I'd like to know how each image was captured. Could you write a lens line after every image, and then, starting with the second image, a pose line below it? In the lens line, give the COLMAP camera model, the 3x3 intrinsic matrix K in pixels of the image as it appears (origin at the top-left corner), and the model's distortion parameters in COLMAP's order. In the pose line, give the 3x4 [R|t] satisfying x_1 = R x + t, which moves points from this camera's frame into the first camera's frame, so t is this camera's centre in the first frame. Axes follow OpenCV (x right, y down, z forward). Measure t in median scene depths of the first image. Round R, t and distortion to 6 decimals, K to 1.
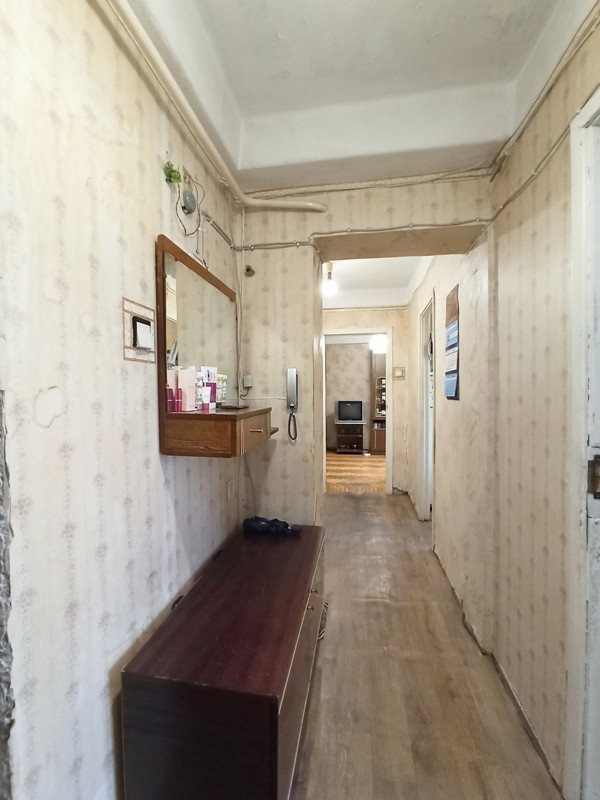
lens RADIAL K [[365.2, 0, 298.2], [0, 365.2, 398.0], [0, 0, 1]] dist [-0.021551, -0.000112]
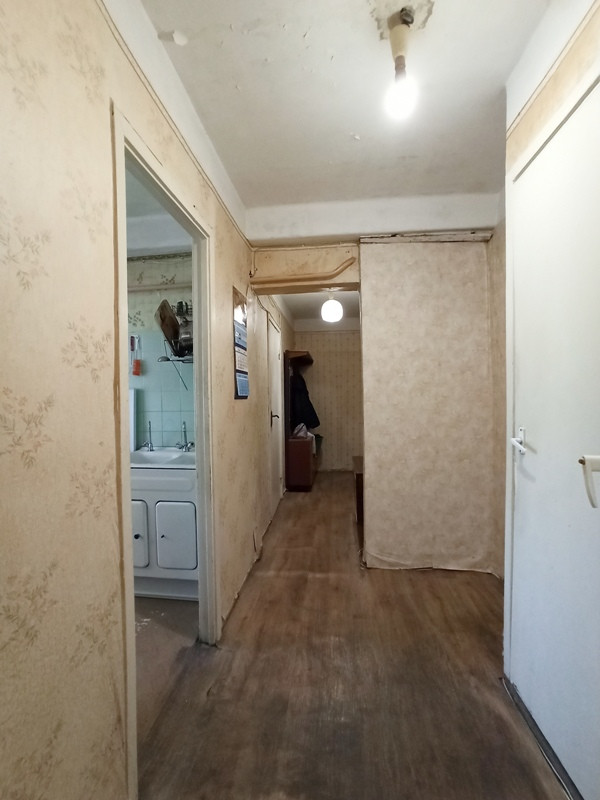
lens RADIAL K [[365.2, 0, 298.1], [0, 365.2, 398.6], [0, 0, 1]] dist [-0.021551, -0.000112]
pose [[-0.998670, 0.002746, -0.051475, 0.355347], [0.000096, 0.998677, 0.051420, -0.052704], [0.051548, 0.051347, -0.997350, 2.193291]]
